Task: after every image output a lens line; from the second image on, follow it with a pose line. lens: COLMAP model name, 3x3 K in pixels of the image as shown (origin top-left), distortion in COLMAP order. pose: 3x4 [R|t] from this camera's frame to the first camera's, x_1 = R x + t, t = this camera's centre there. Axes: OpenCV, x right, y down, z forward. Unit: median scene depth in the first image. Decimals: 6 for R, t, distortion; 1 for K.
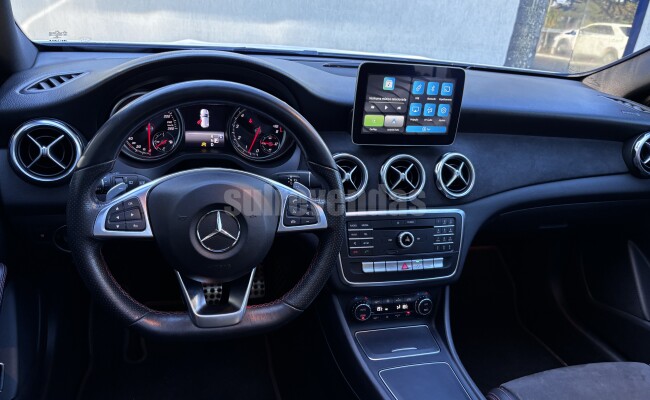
lens RADIAL K [[523.6, 0, 325.0], [0, 523.6, 200.0], [0, 0, 1]] dist [-0.004690, -0.001297]
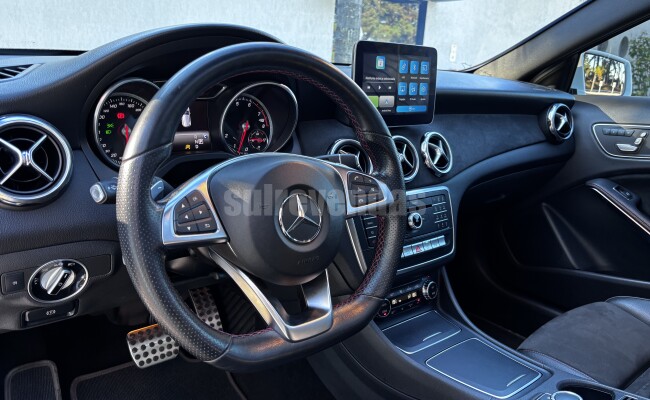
lens RADIAL K [[523.6, 0, 325.0], [0, 523.6, 200.0], [0, 0, 1]] dist [-0.004690, -0.001297]
pose [[0.914371, -0.142556, 0.378950, -0.359949], [0.177700, 0.982300, -0.059244, 0.065113], [-0.363797, 0.121511, 0.923519, 0.161044]]
